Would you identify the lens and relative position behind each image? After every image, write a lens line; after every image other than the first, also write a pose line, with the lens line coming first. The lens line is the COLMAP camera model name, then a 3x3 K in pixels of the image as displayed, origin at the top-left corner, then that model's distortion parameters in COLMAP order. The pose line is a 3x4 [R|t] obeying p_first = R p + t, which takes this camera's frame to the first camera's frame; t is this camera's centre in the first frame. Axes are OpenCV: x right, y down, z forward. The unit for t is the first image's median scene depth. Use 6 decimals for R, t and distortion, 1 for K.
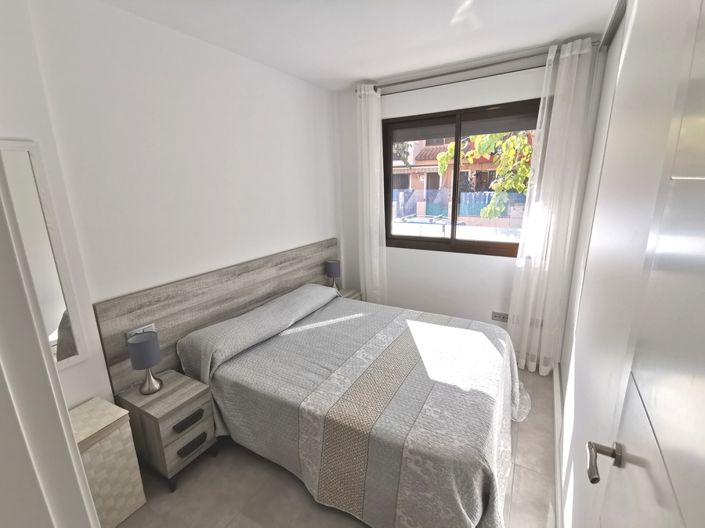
lens RADIAL K [[321.7, 0, 350.0], [0, 321.7, 264.4], [0, 0, 1]] dist [-0.001645, 0.004851]
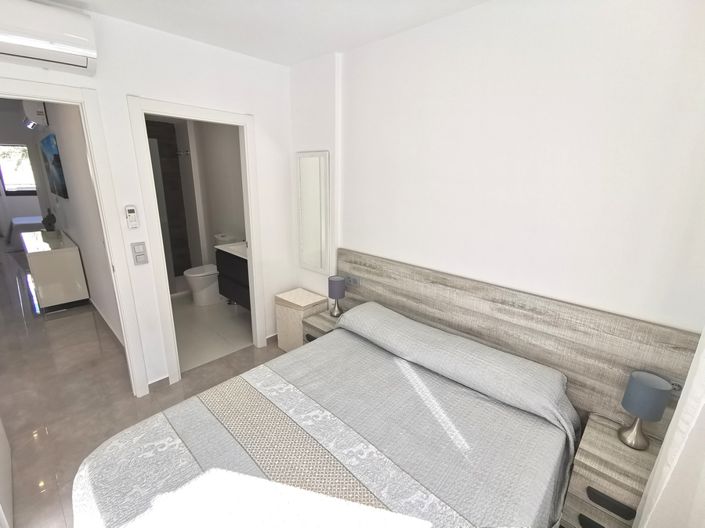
lens RADIAL K [[321.7, 0, 358.7], [0, 321.7, 259.3], [0, 0, 1]] dist [-0.001645, 0.004851]
pose [[-0.225617, 0.237630, -0.944790, 0.541999], [-0.268895, 0.916934, 0.294836, -0.240373], [0.936372, 0.320570, -0.142978, 0.953840]]
